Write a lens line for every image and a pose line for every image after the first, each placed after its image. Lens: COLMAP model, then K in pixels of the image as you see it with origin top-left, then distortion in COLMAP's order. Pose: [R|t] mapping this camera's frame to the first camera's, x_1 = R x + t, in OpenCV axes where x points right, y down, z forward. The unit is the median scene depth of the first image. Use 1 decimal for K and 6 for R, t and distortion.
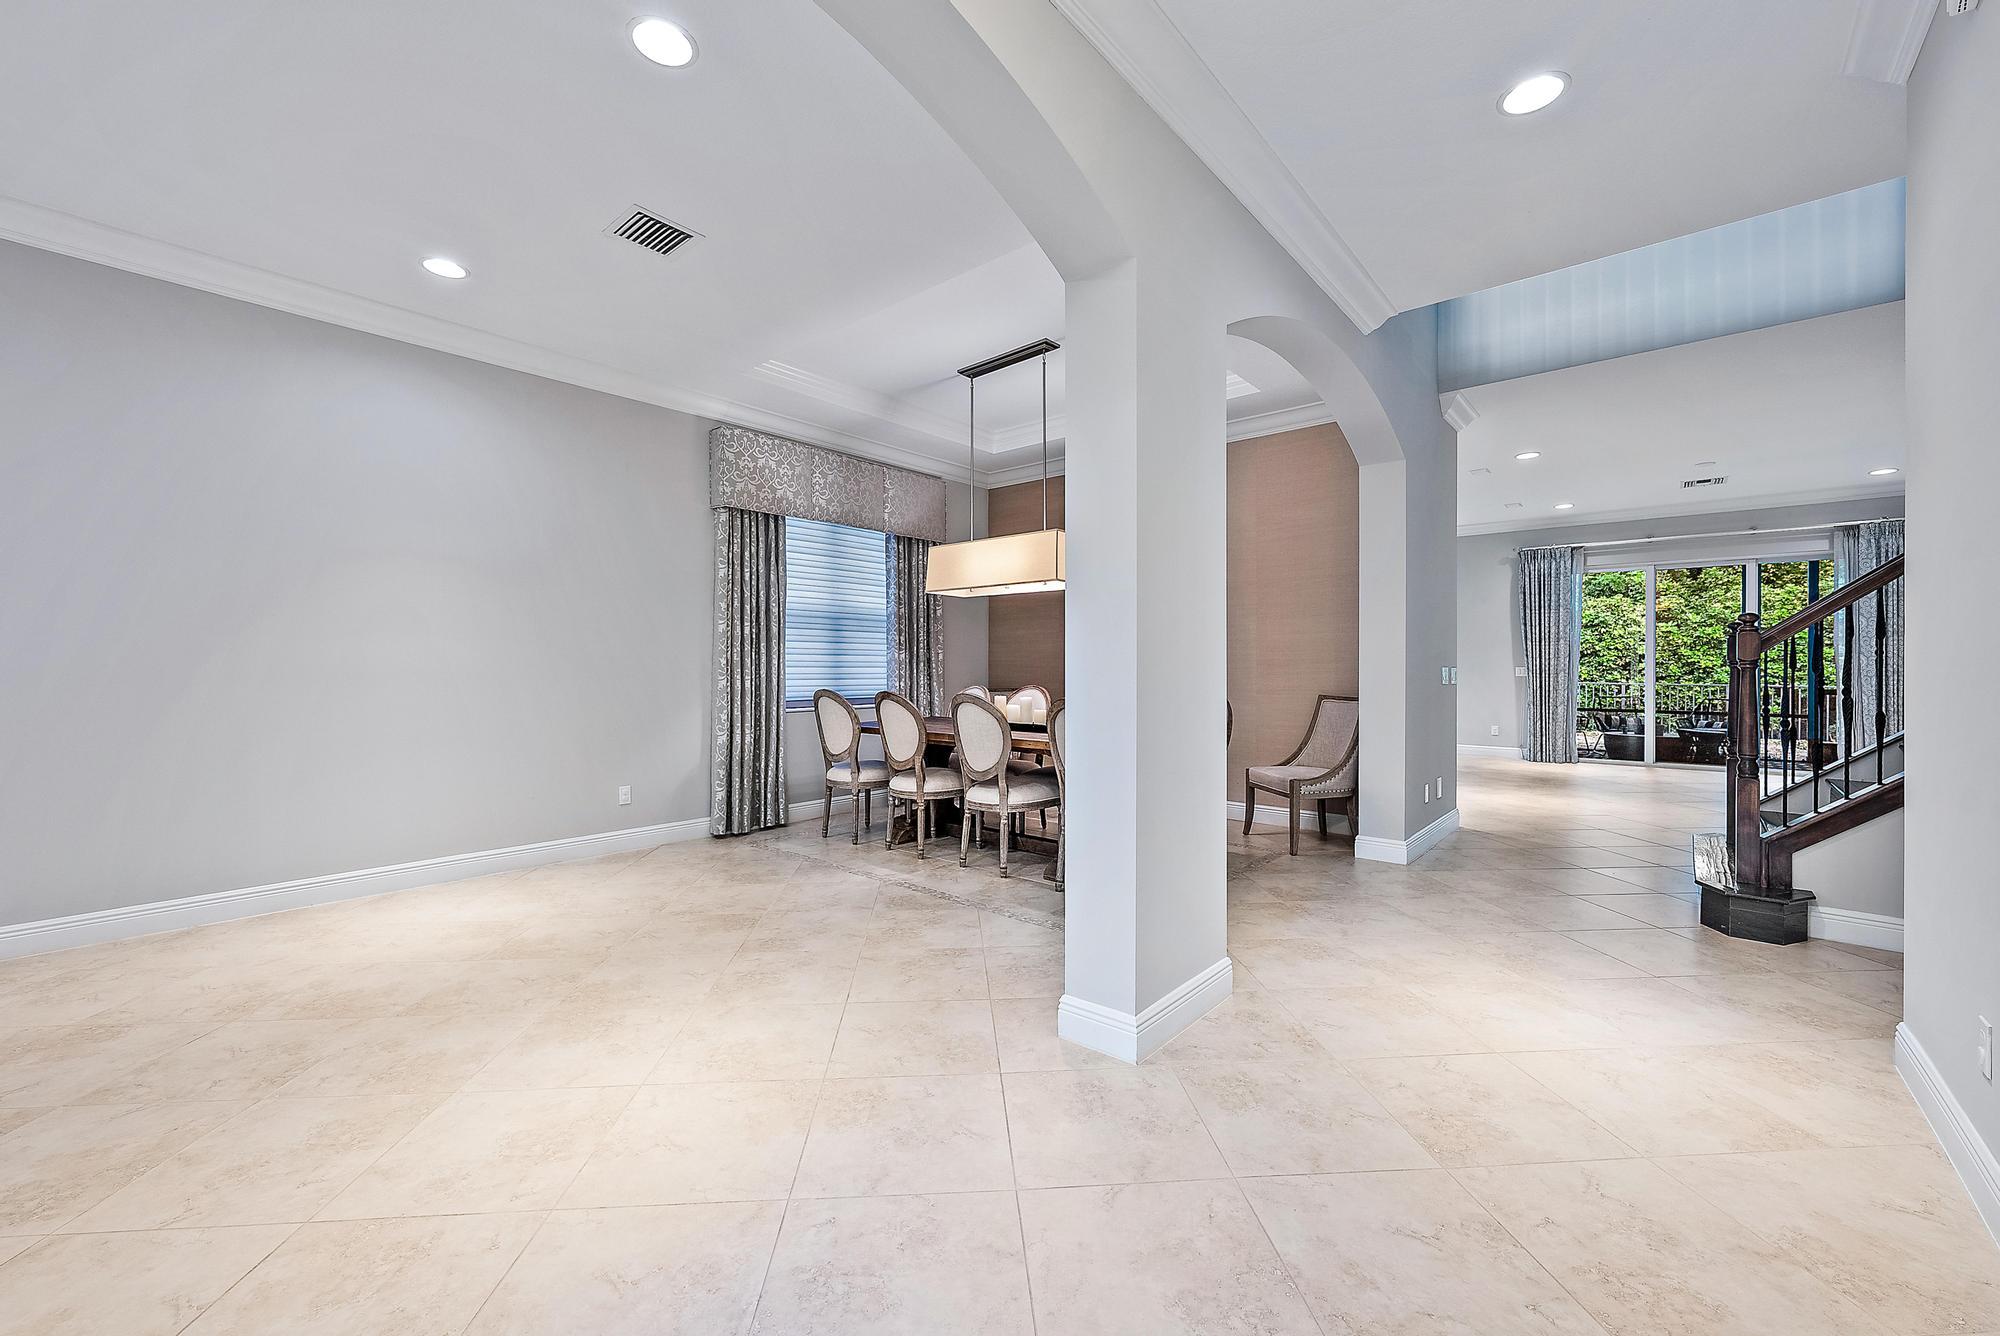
lens RADIAL K [[798.0, 0, 1004.0], [0, 798.0, 668.6], [0, 0, 1]] dist [0.000359, -0.000111]
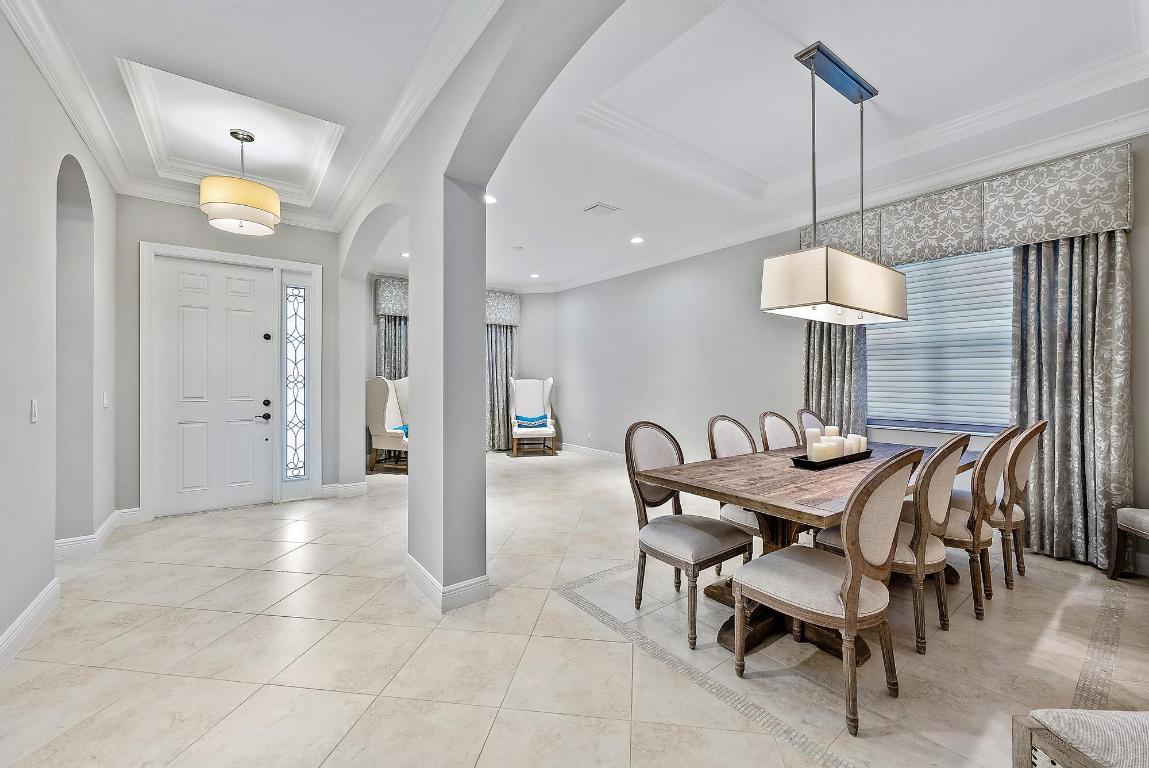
lens RADIAL K [[458.4, 0, 576.6], [0, 458.4, 381.4], [0, 0, 1]] dist [0.000359, -0.000111]
pose [[-0.229500, -0.003615, -0.973302, 0.502036], [-0.004735, 0.999985, -0.002597, -0.013442], [0.973297, 0.004012, -0.229514, 0.677328]]
